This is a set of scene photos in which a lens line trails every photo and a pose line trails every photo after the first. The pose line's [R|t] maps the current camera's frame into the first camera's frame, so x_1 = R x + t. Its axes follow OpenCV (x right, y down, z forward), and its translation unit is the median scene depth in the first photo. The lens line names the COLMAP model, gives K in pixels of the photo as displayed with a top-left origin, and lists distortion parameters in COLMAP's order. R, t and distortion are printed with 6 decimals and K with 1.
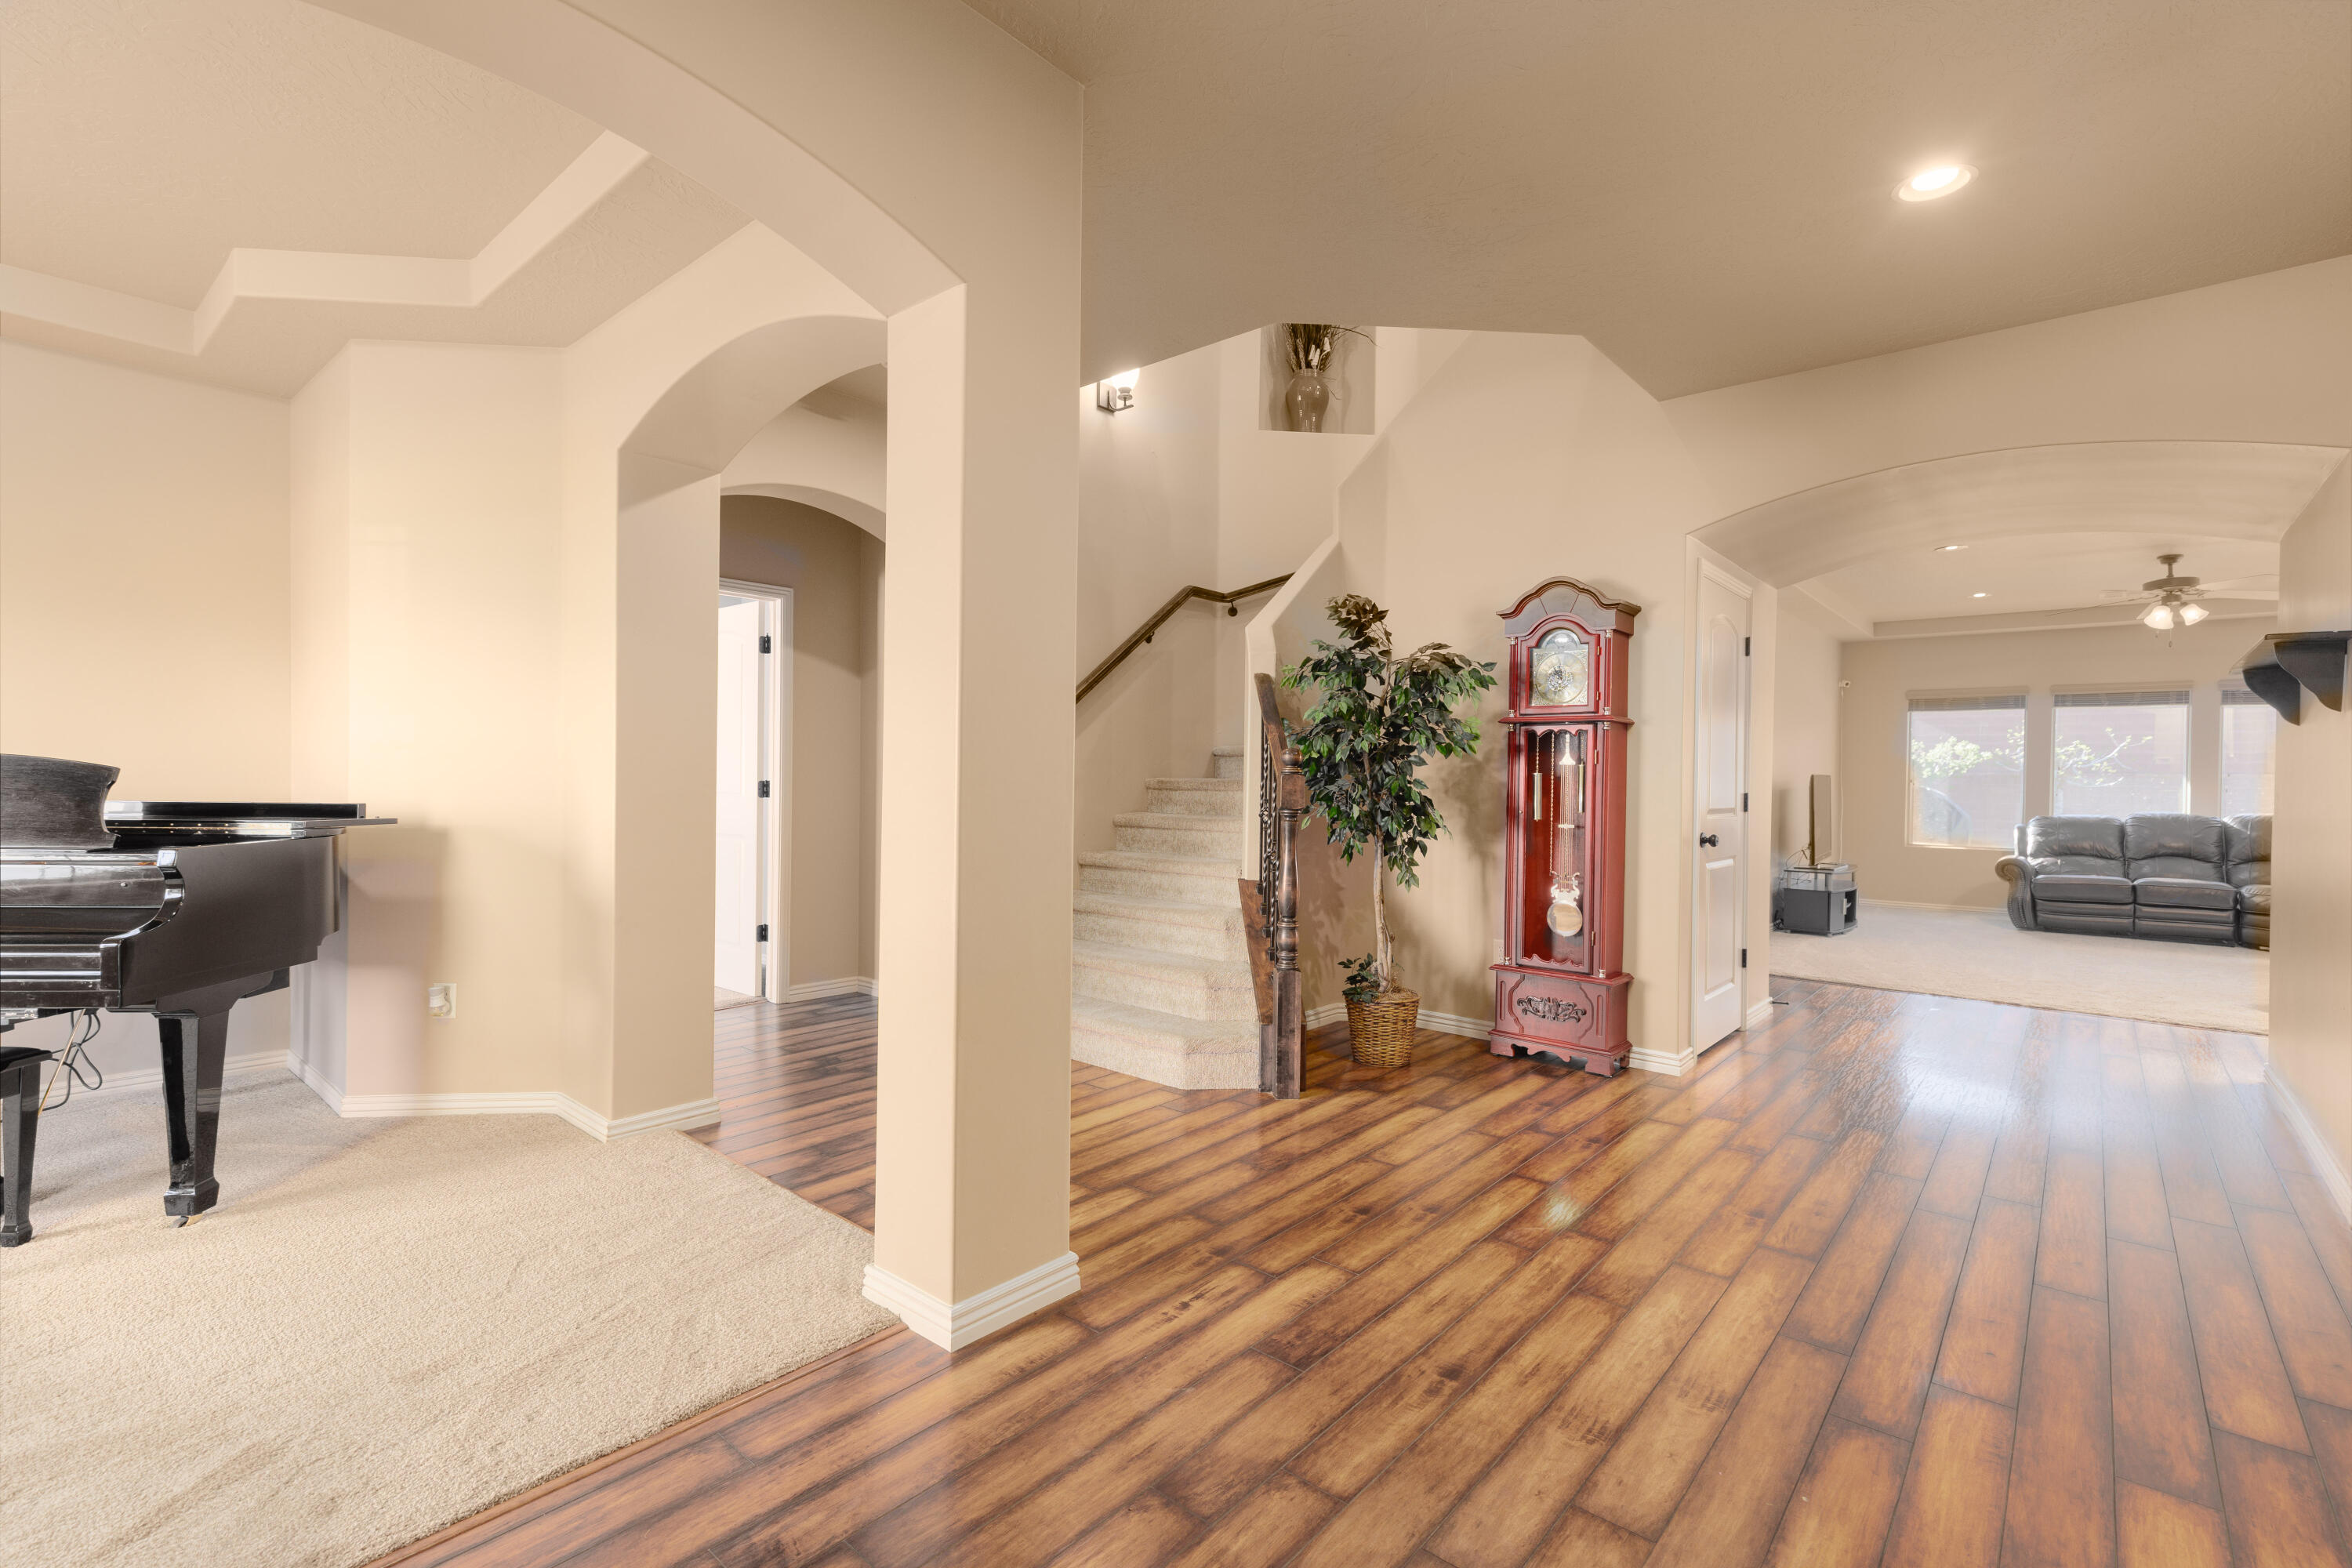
lens RADIAL K [[1051.2, 0, 1177.3], [0, 1051.2, 784.8], [0, 0, 1]] dist [0.006965, -0.002107]
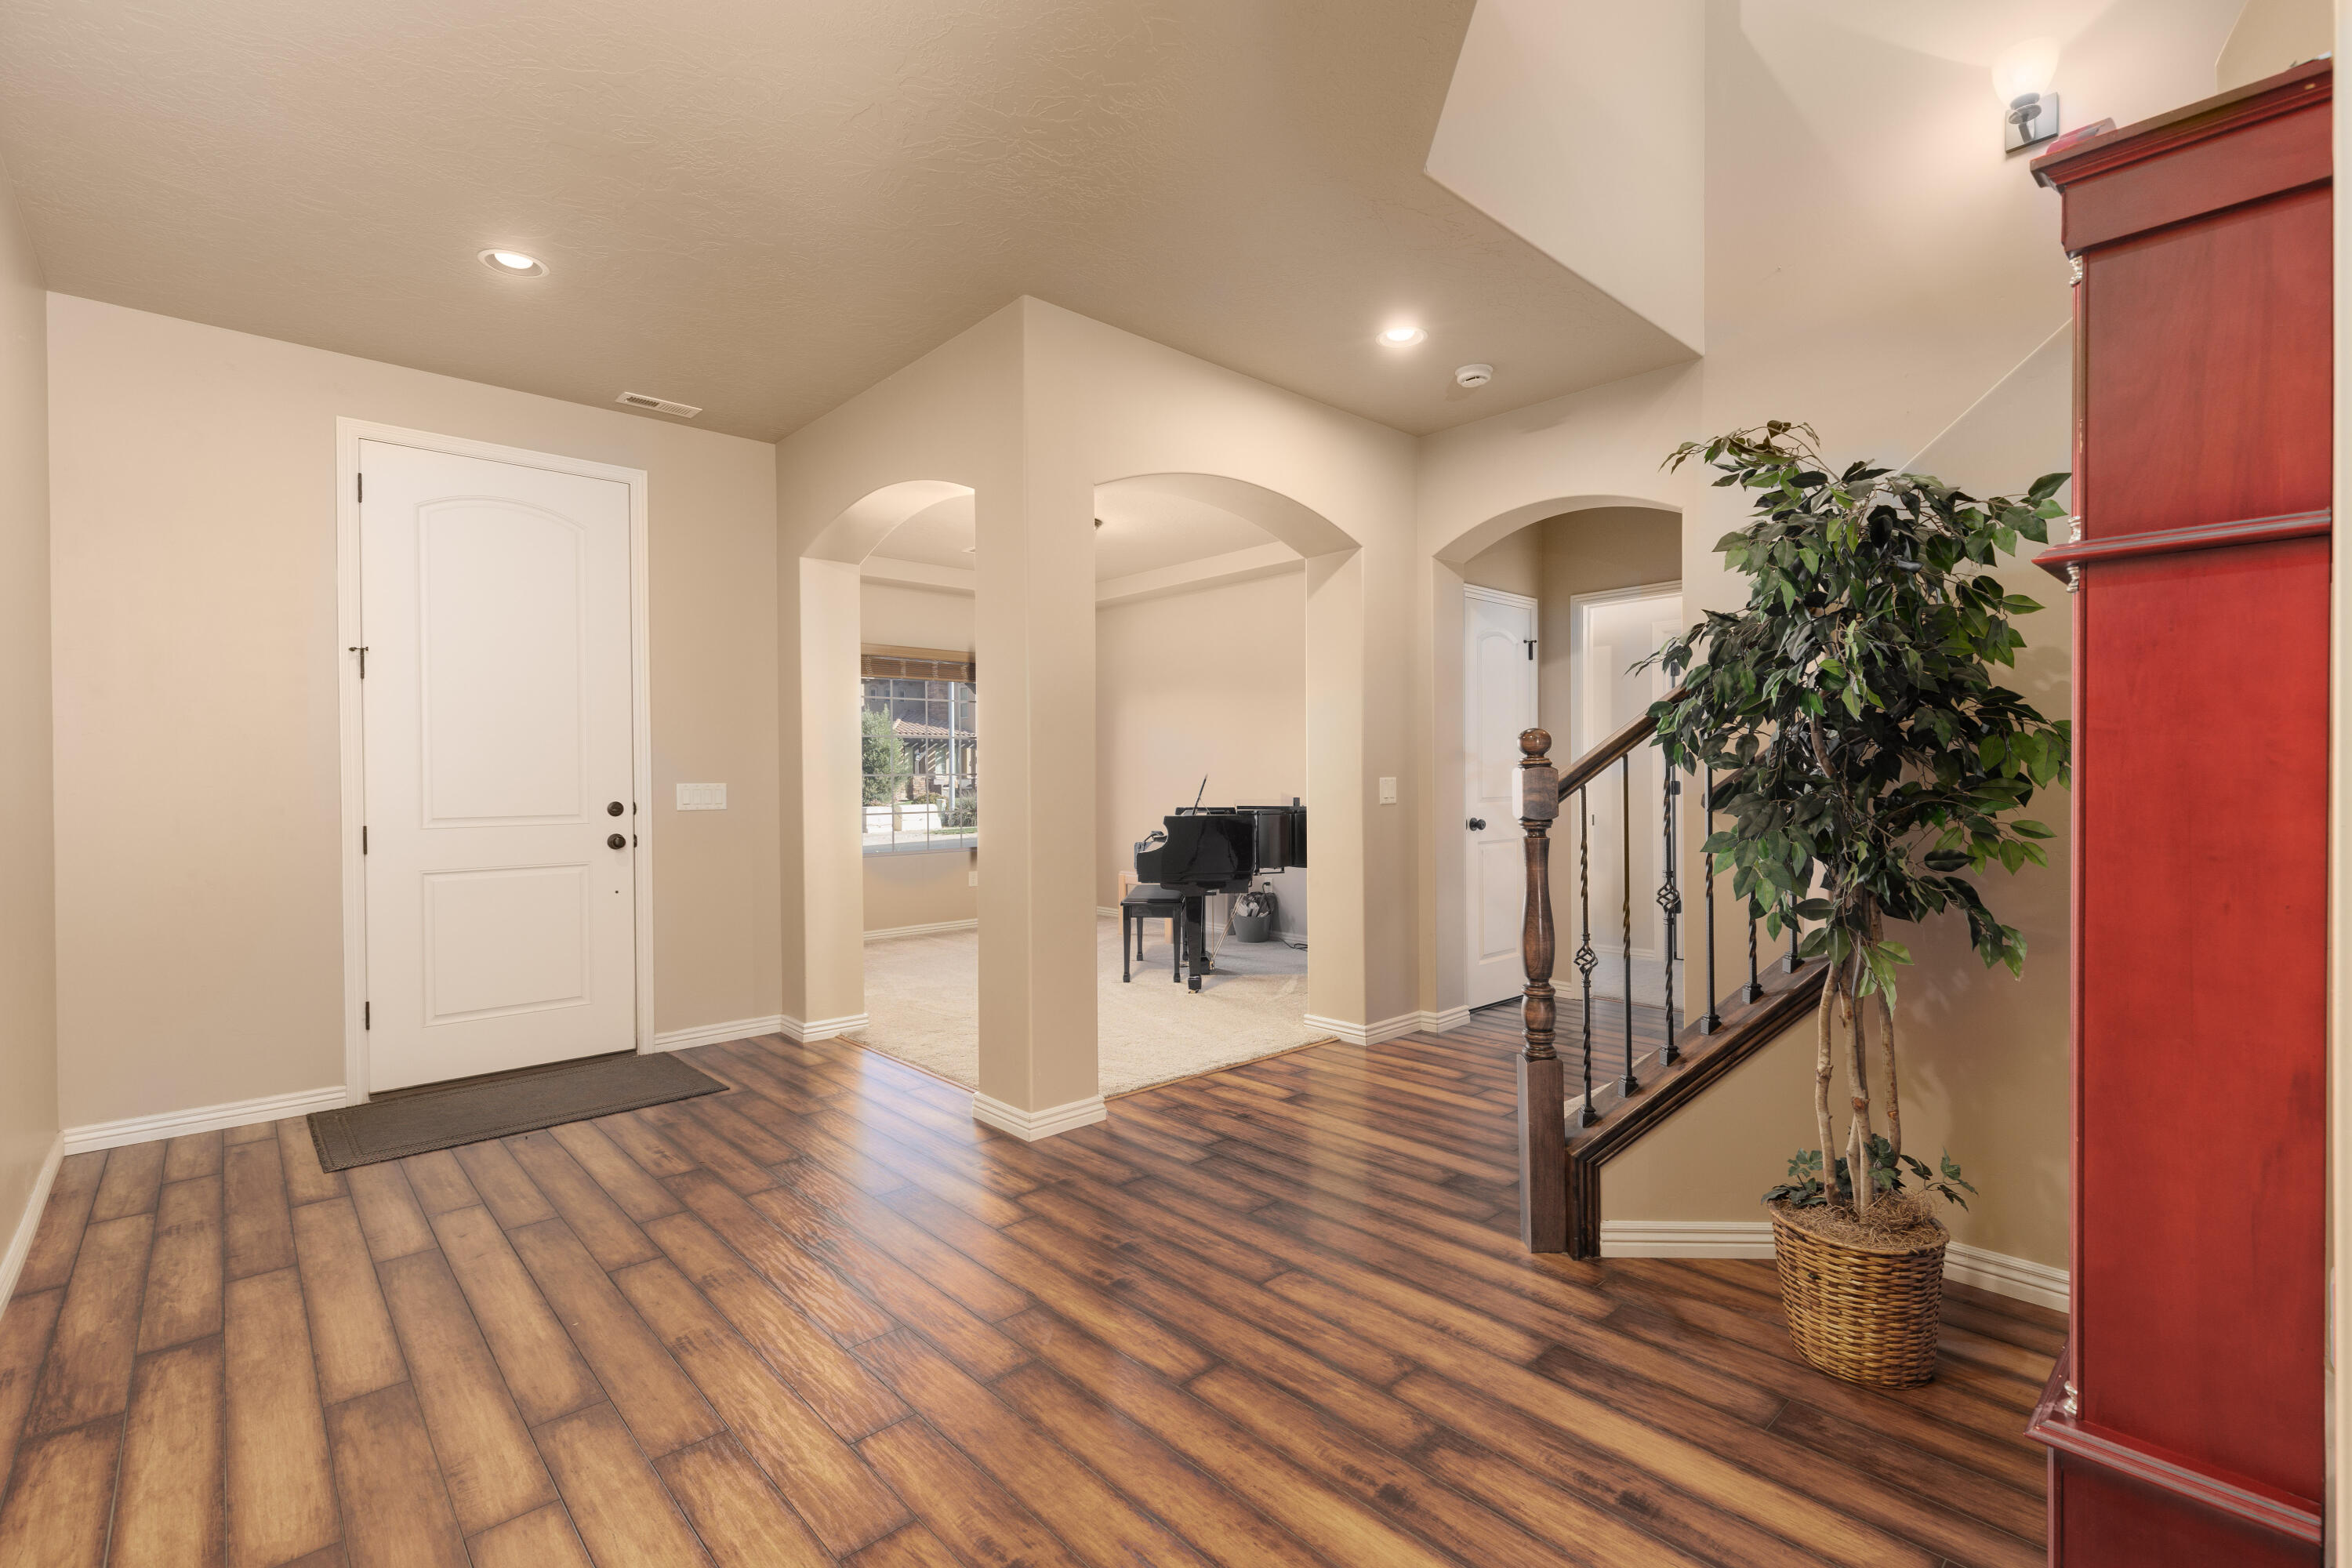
lens RADIAL K [[1051.2, 0, 1174.9], [0, 1051.2, 787.2], [0, 0, 1]] dist [0.006965, -0.002107]
pose [[-0.118359, -0.002853, -0.992967, 1.021291], [0.000241, 0.999996, -0.002902, 0.009151], [0.992971, -0.000583, -0.118358, 1.088488]]
